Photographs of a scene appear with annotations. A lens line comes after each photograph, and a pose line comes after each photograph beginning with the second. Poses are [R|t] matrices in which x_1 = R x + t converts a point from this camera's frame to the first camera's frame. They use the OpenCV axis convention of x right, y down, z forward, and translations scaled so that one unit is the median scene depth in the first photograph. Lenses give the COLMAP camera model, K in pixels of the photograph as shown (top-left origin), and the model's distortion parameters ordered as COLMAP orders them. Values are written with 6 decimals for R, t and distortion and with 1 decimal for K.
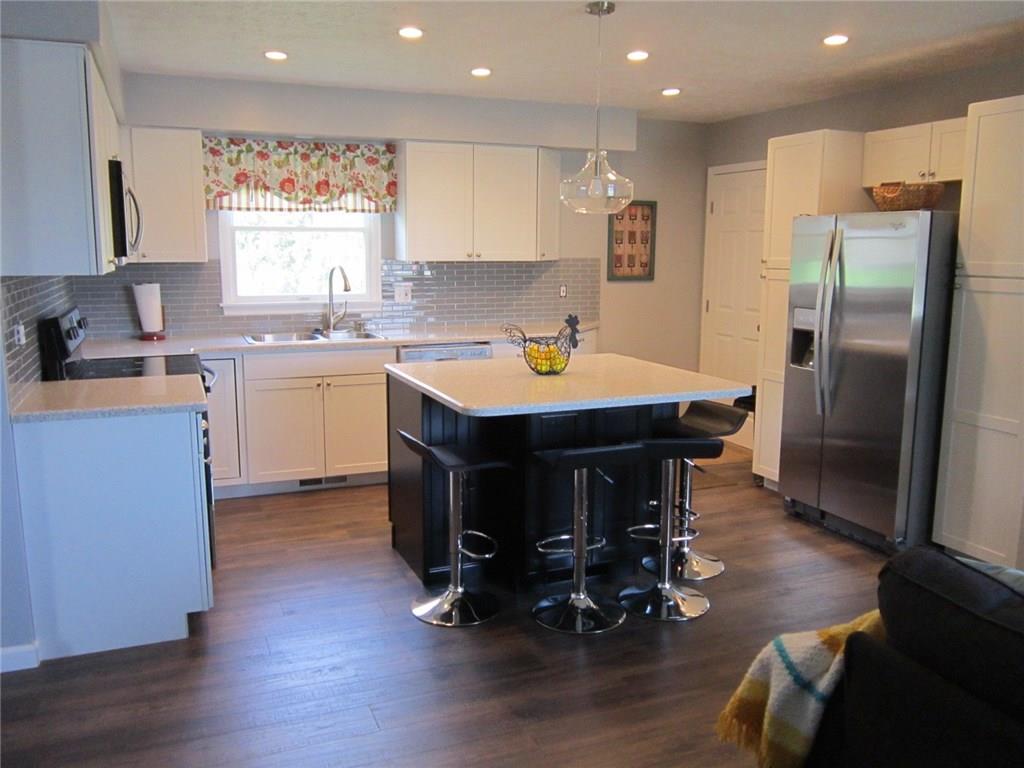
lens RADIAL K [[845.6, 0, 512.0], [0, 845.6, 384.0], [0, 0, 1]] dist [-0.011094, -0.004662]
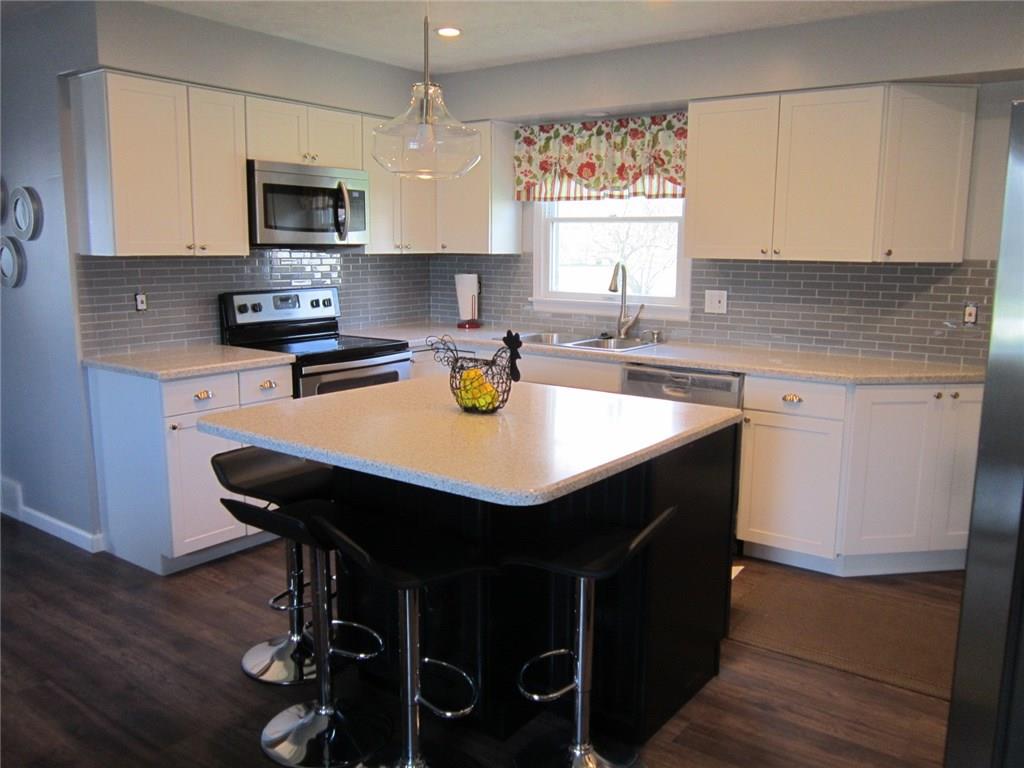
lens RADIAL K [[845.6, 0, 512.0], [0, 845.6, 384.0], [0, 0, 1]] dist [-0.011094, -0.004662]
pose [[0.520301, 0.142085, -0.842080, 0.482962], [-0.147161, 0.986228, 0.075480, -0.067878], [0.841208, 0.084649, 0.534045, 0.473650]]
